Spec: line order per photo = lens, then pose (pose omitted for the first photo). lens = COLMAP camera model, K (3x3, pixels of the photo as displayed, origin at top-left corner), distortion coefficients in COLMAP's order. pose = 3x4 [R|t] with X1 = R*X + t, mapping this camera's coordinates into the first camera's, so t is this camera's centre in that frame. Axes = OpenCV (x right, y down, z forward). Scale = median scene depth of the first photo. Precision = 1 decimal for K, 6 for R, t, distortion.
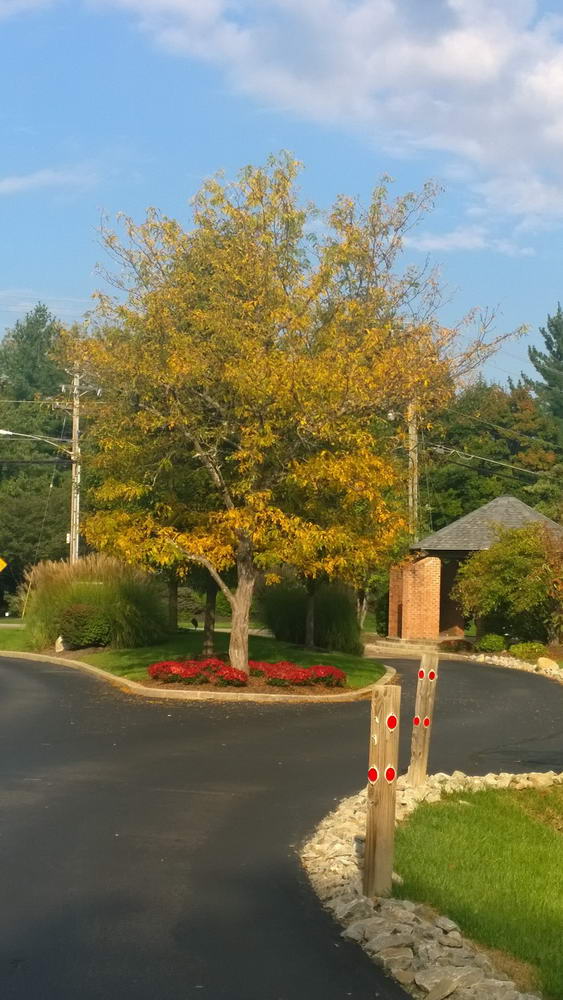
lens RADIAL K [[1873.8, 0, 281.5], [0, 1873.8, 500.0], [0, 0, 1]] dist [-0.041711, -0.090320]
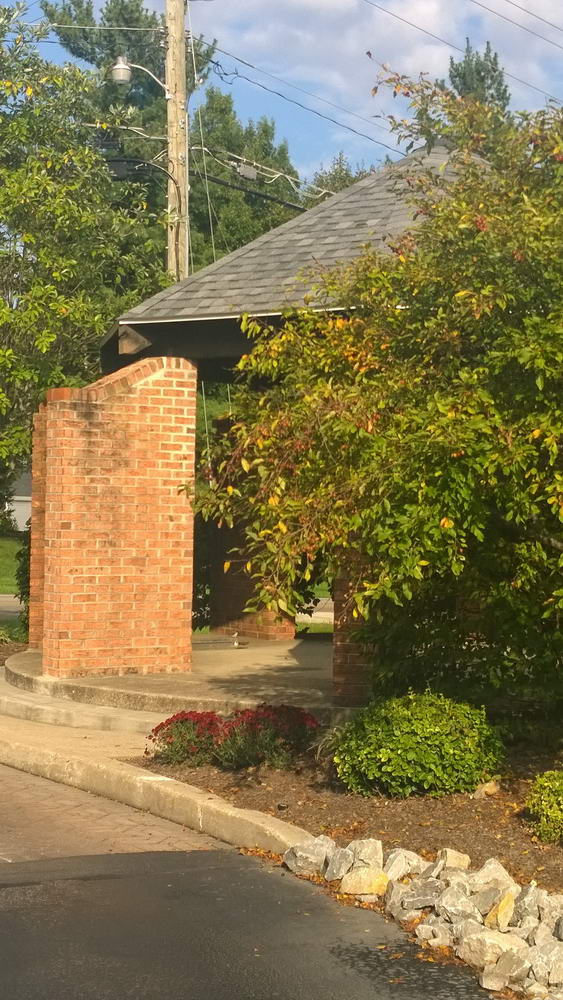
lens RADIAL K [[1873.8, 0, 281.5], [0, 1873.8, 500.0], [0, 0, 1]] dist [-0.041711, -0.090320]
pose [[0.997081, -0.006674, 0.076065, 0.077602], [0.004009, 0.999375, 0.035134, 0.041672], [-0.076252, -0.034726, 0.996484, 0.748102]]
